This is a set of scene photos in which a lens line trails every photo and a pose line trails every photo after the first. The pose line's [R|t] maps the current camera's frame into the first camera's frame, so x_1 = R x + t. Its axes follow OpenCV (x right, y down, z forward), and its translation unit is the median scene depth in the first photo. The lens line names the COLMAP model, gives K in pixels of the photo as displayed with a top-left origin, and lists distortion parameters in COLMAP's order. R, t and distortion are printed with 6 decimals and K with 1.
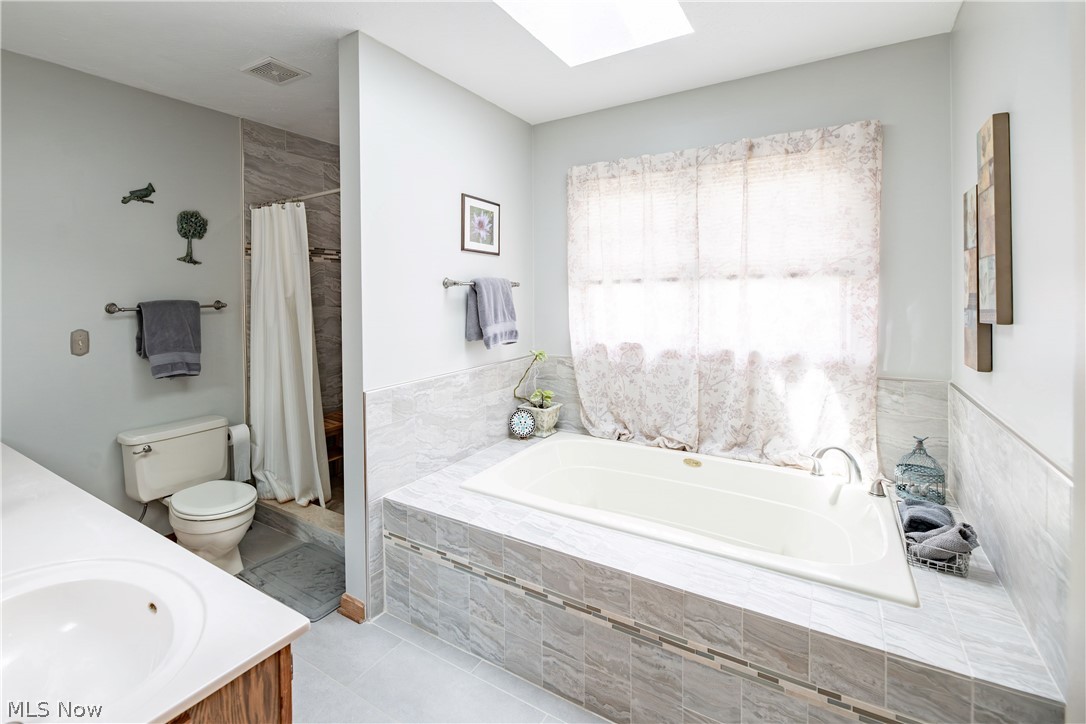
lens RADIAL K [[479.1, 0, 541.9], [0, 479.1, 314.8], [0, 0, 1]] dist [-0.001163, -0.000138]
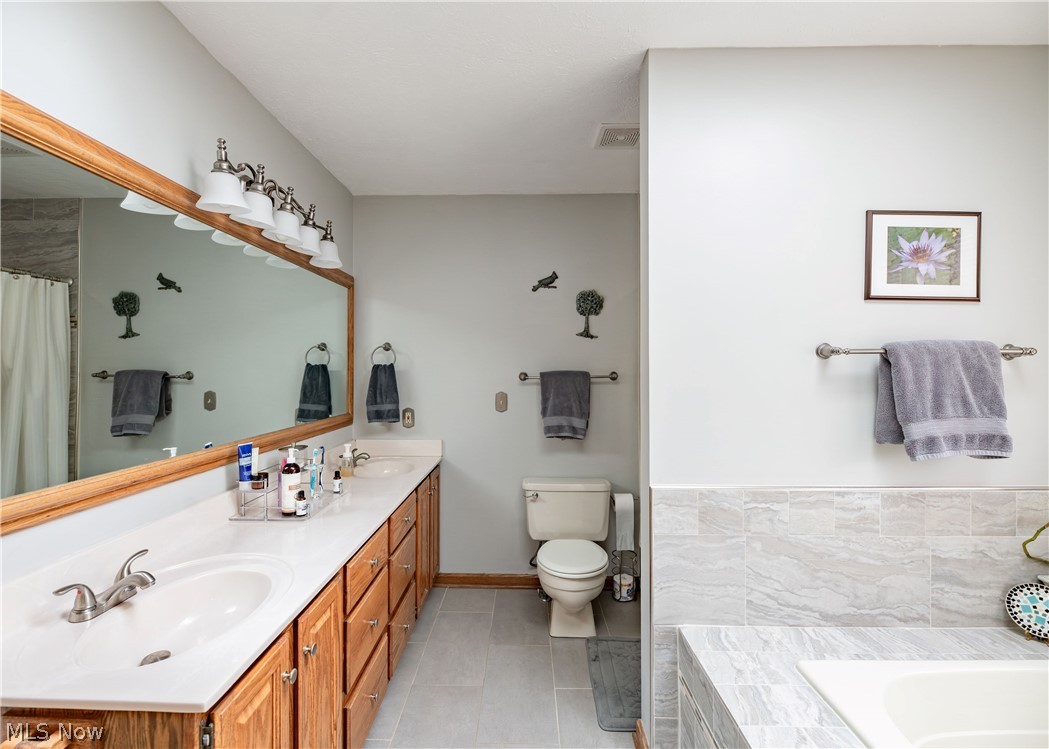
lens RADIAL K [[502.0, 0, 524.5], [0, 502.0, 374.5], [0, 0, 1]] dist [0.003425, -0.008447]
pose [[0.500251, 0.021556, -0.865612, 0.191729], [-0.043958, 0.999033, -0.000525, -0.014818], [0.864764, 0.038313, 0.500715, 0.280806]]
